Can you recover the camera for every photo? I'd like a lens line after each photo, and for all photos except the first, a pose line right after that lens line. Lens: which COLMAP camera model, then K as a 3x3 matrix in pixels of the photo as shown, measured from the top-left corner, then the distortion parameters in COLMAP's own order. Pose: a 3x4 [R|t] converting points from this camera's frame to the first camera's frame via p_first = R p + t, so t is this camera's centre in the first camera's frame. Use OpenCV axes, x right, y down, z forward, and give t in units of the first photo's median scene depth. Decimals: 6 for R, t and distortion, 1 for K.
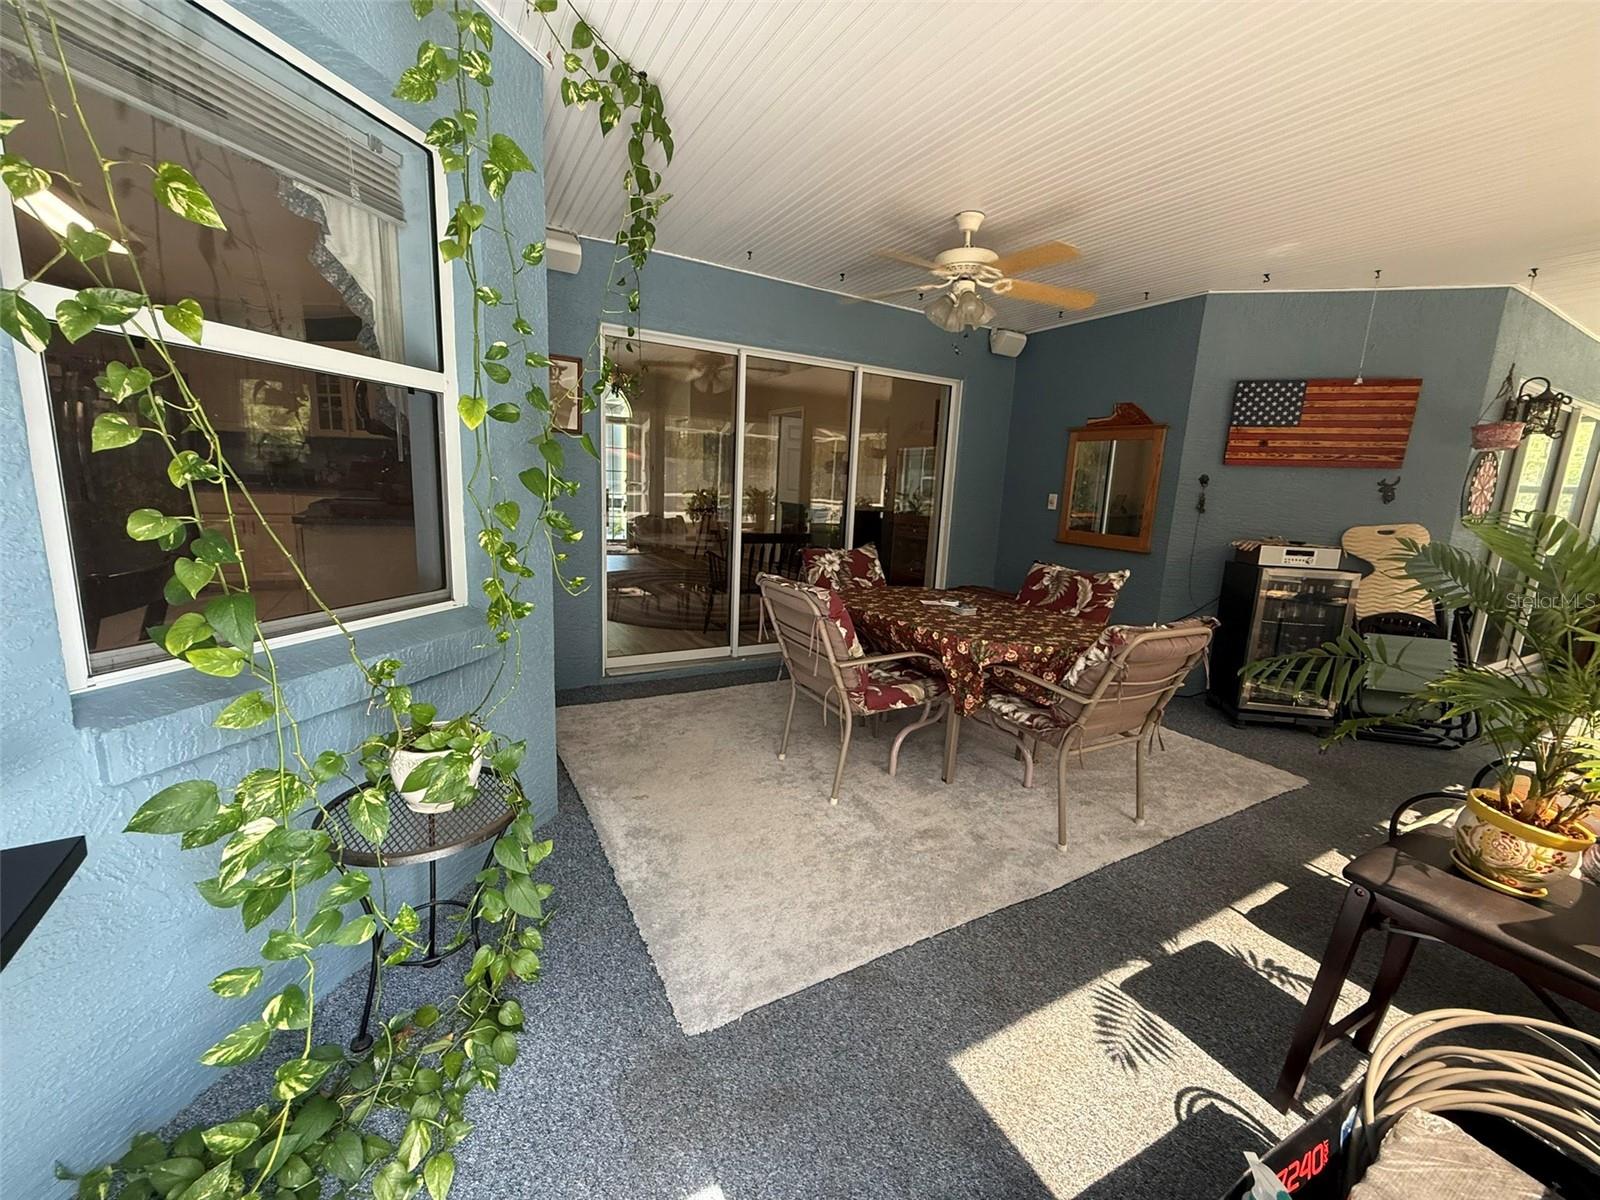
lens RADIAL K [[638.7, 0, 793.0], [0, 638.7, 600.6], [0, 0, 1]] dist [-0.000093, 0.000290]
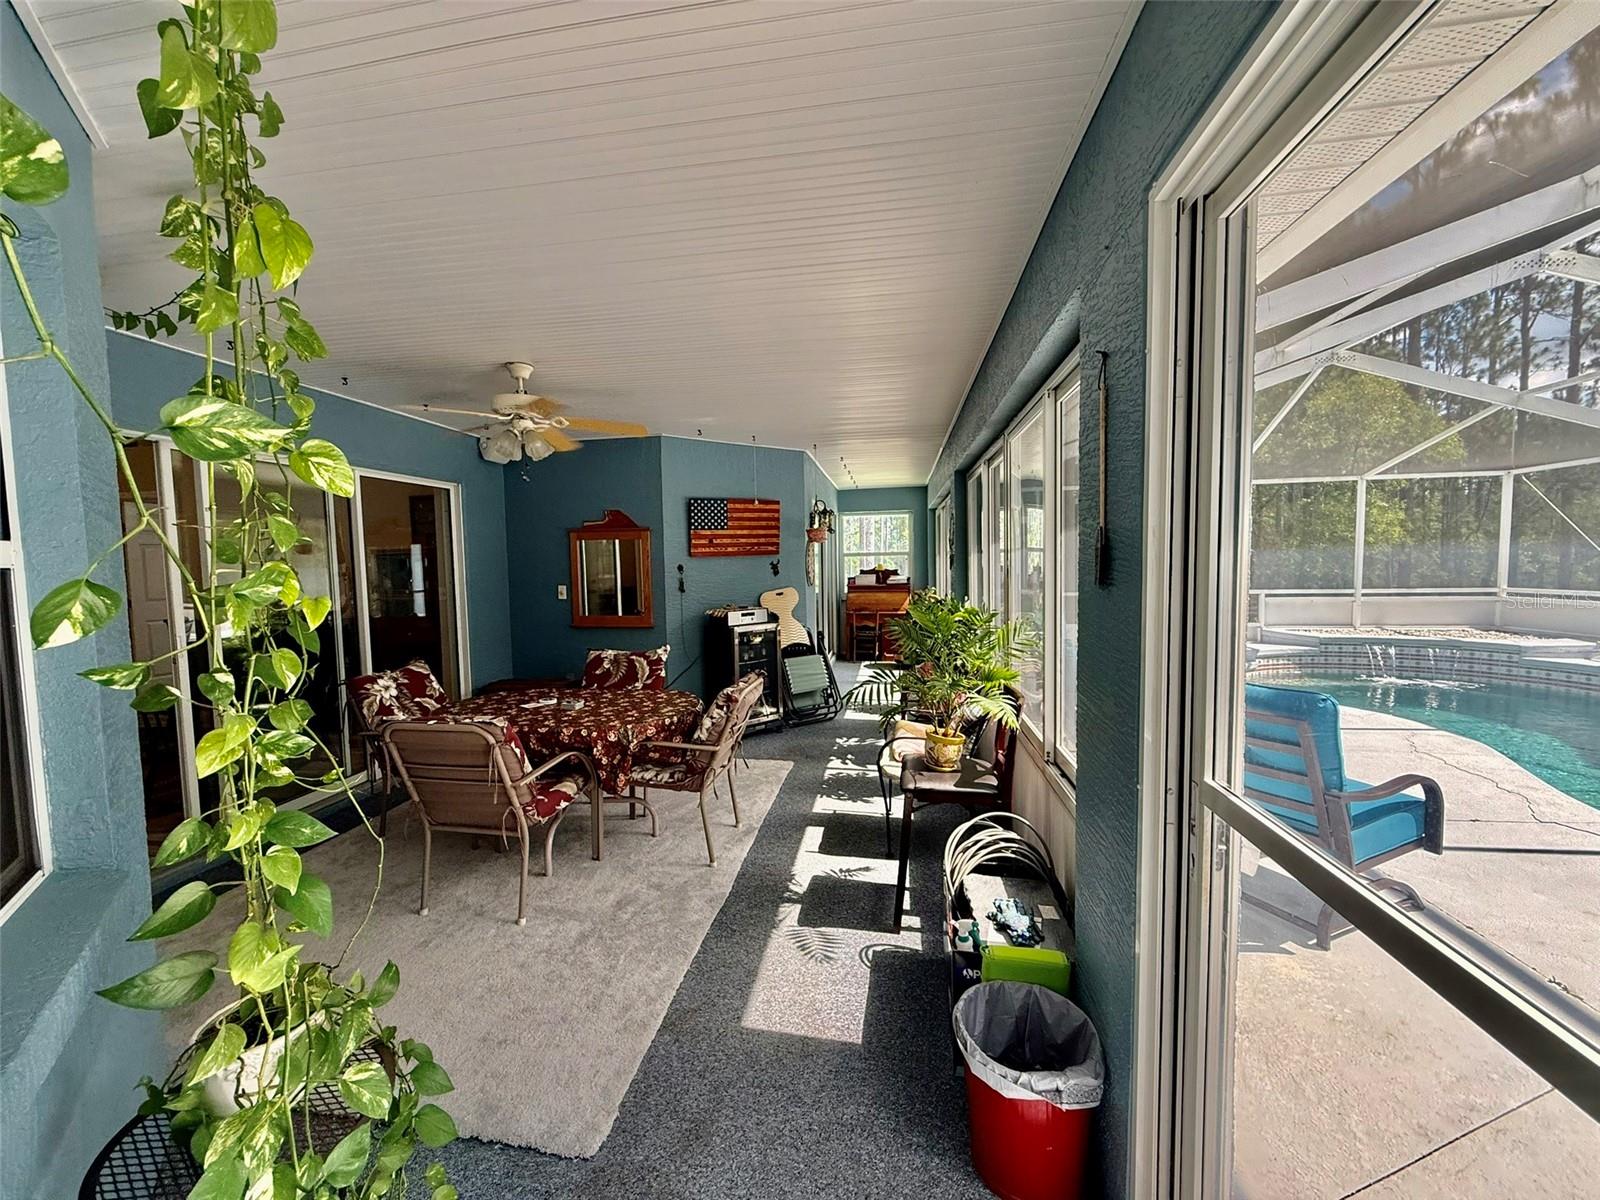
lens RADIAL K [[638.7, 0, 796.4], [0, 638.7, 600.1], [0, 0, 1]] dist [-0.000093, 0.000290]
pose [[0.623757, -0.107620, 0.774174, -0.359746], [0.188537, 0.981945, -0.015403, -0.079786], [-0.758539, 0.155569, 0.632786, -0.039618]]
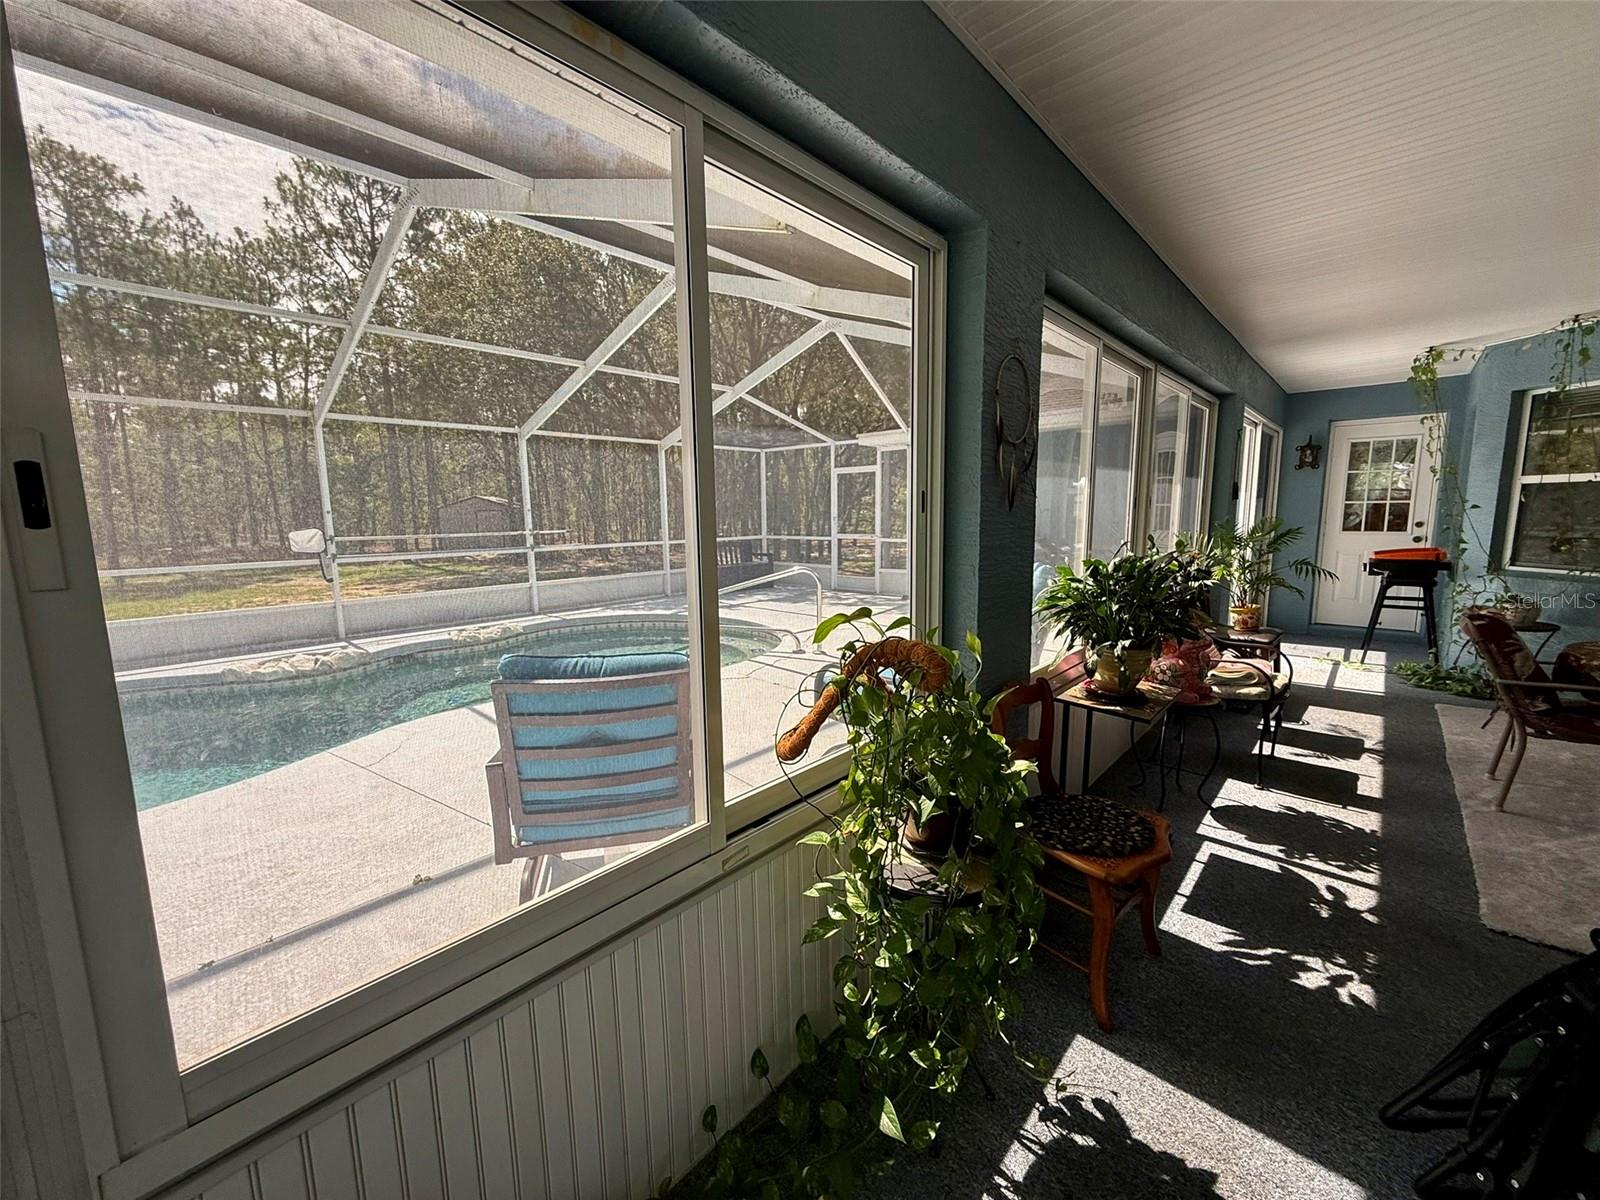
lens RADIAL K [[638.7, 0, 798.5], [0, 638.7, 608.3], [0, 0, 1]] dist [-0.000093, 0.000290]
pose [[-0.951761, 0.016590, -0.306391, 1.863094], [-0.082063, 0.948400, 0.306272, -0.209349], [0.295663, 0.316641, -0.901289, 1.402833]]
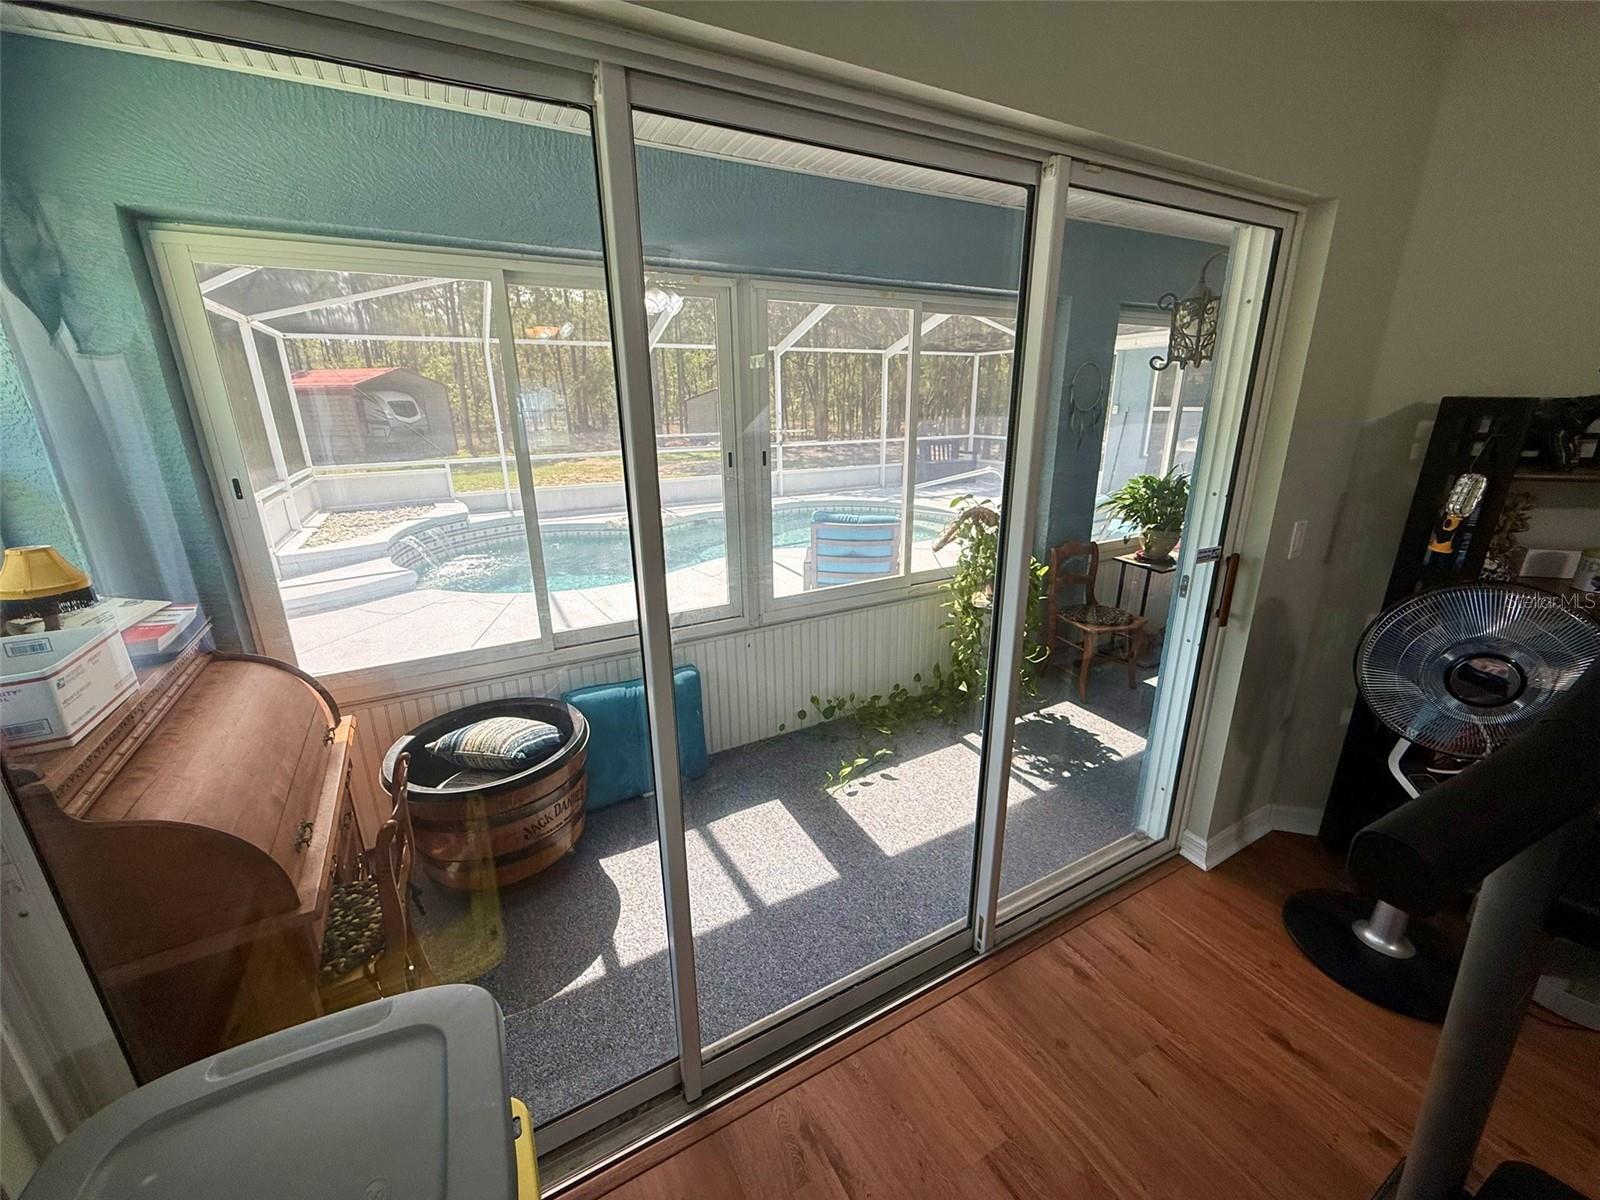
lens RADIAL K [[638.7, 0, 803.0], [0, 638.7, 602.4], [0, 0, 1]] dist [-0.000093, 0.000290]
pose [[-0.999418, -0.034026, -0.002353, 1.982566], [-0.031153, 0.882581, 0.469128, -0.437732], [-0.013886, 0.468928, -0.883127, 2.131640]]
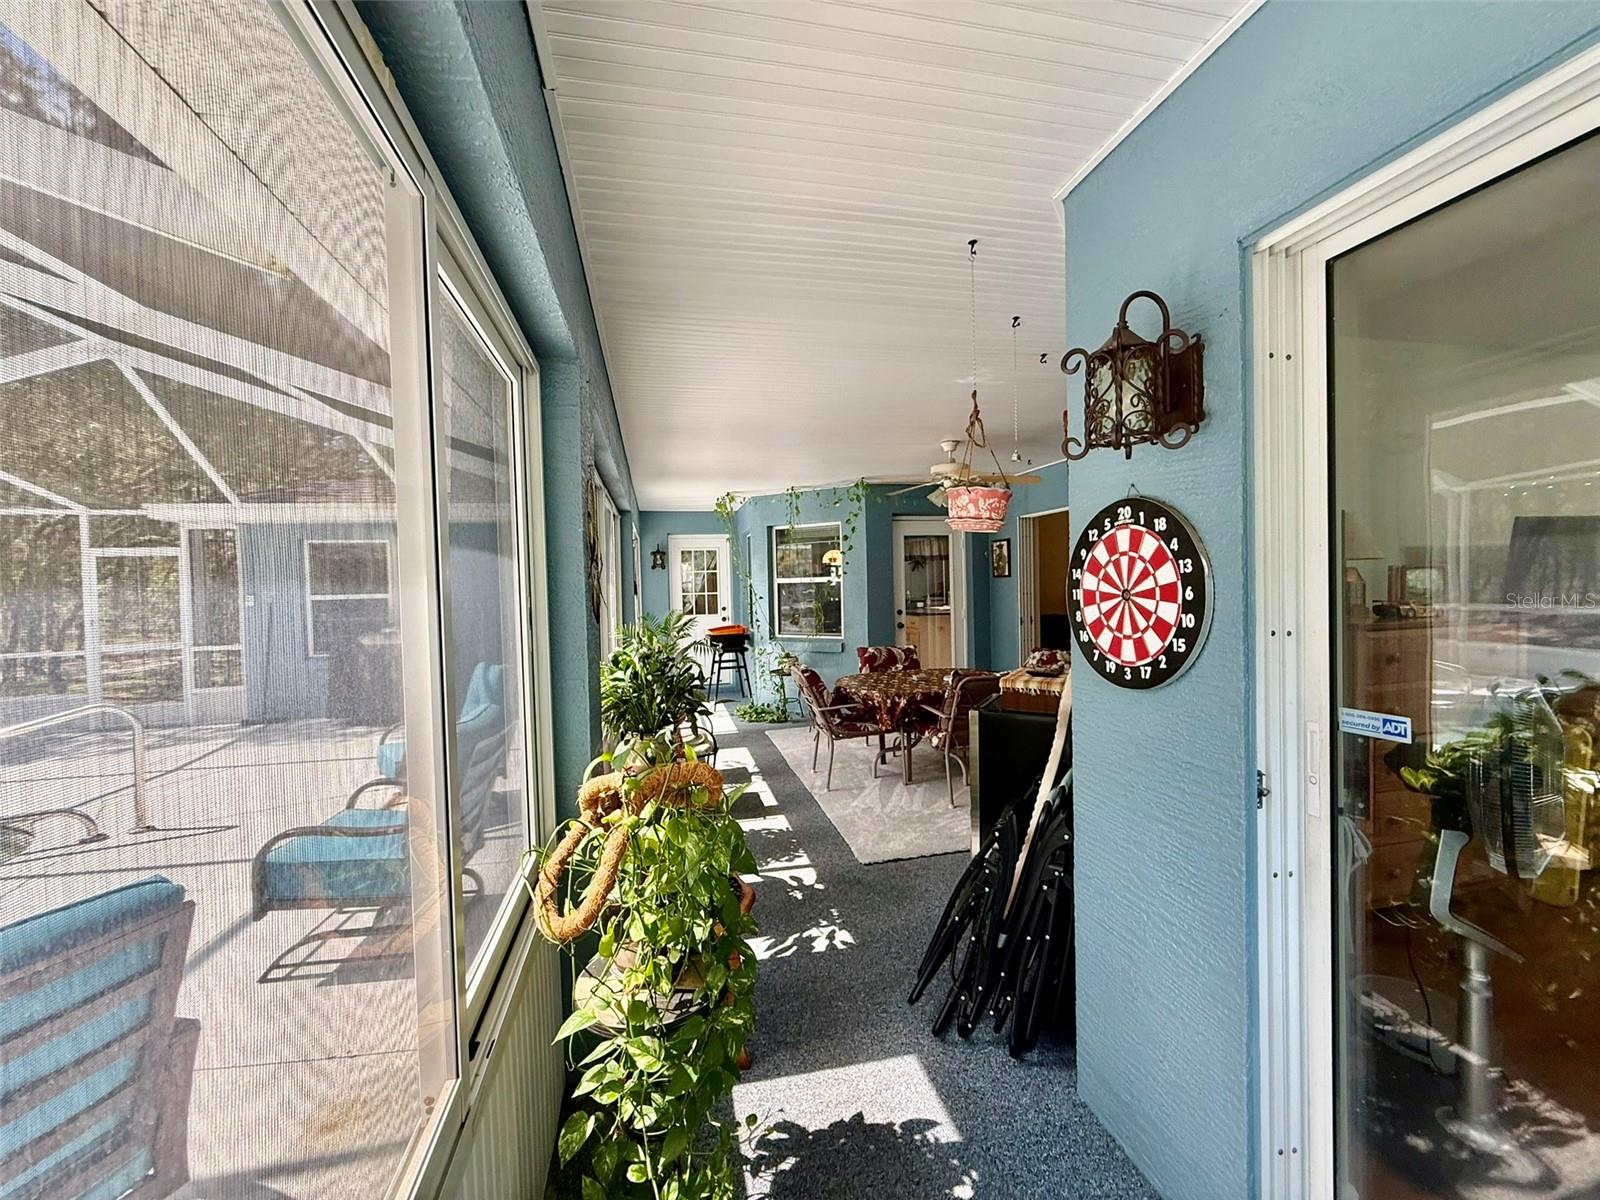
lens RADIAL K [[638.7, 0, 801.0], [0, 638.7, 610.0], [0, 0, 1]] dist [-0.000093, 0.000290]
pose [[-0.295186, 0.001702, -0.955438, 2.054611], [-0.162903, 0.985266, 0.052085, -0.205590], [0.941450, 0.171018, -0.290560, 1.241704]]
